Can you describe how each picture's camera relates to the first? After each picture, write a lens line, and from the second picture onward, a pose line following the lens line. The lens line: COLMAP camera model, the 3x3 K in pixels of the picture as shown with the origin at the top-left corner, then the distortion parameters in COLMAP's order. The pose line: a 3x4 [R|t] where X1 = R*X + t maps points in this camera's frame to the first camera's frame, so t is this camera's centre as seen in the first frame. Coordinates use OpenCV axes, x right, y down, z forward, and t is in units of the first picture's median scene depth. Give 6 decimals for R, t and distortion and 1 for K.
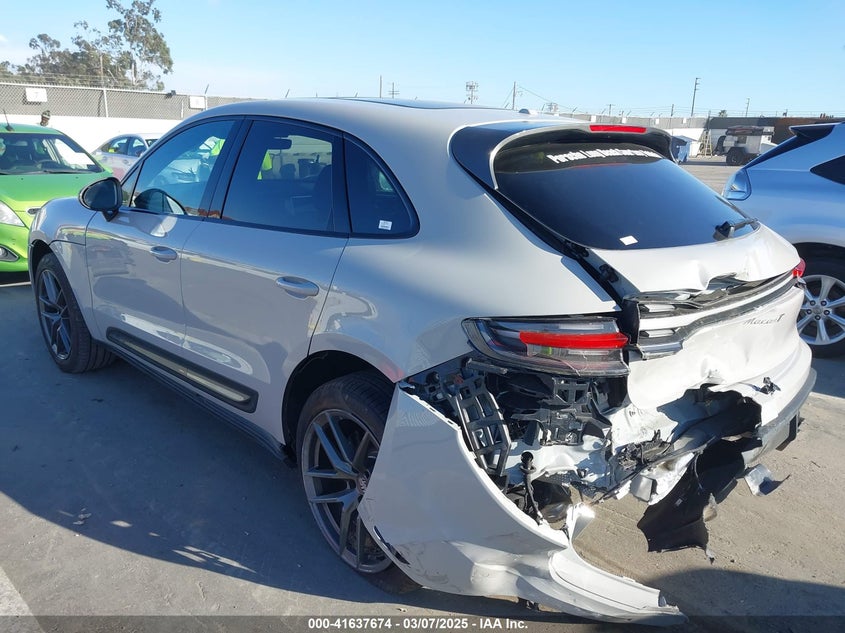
lens RADIAL K [[701.9, 0, 422.5], [0, 701.9, 316.5], [0, 0, 1]] dist [0.017873, -0.000536]
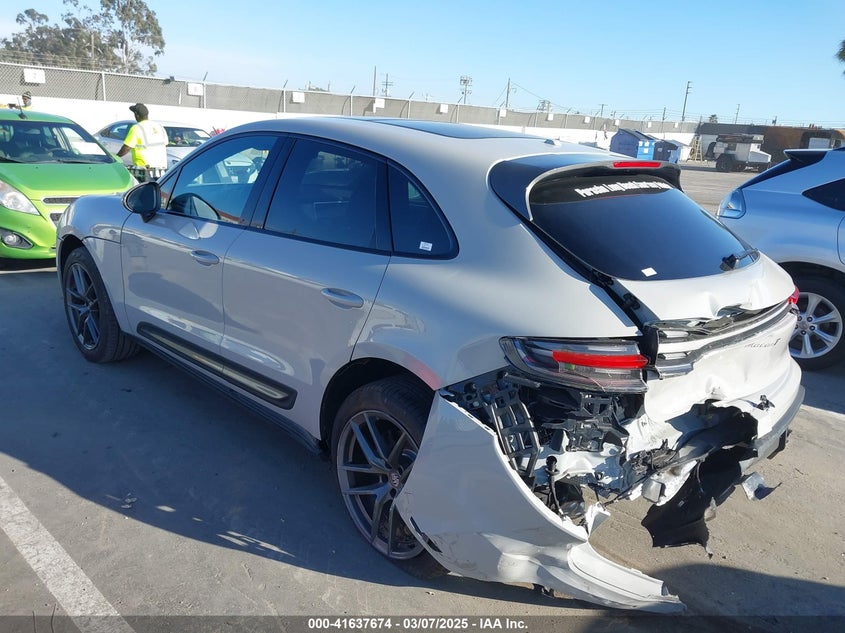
lens RADIAL K [[701.9, 0, 422.5], [0, 701.9, 316.5], [0, 0, 1]] dist [0.017873, -0.000536]
pose [[0.999202, 0.033385, 0.021909, -0.078855], [-0.033634, 0.999373, 0.011073, -0.031468], [-0.021525, -0.011801, 0.999699, -0.104244]]
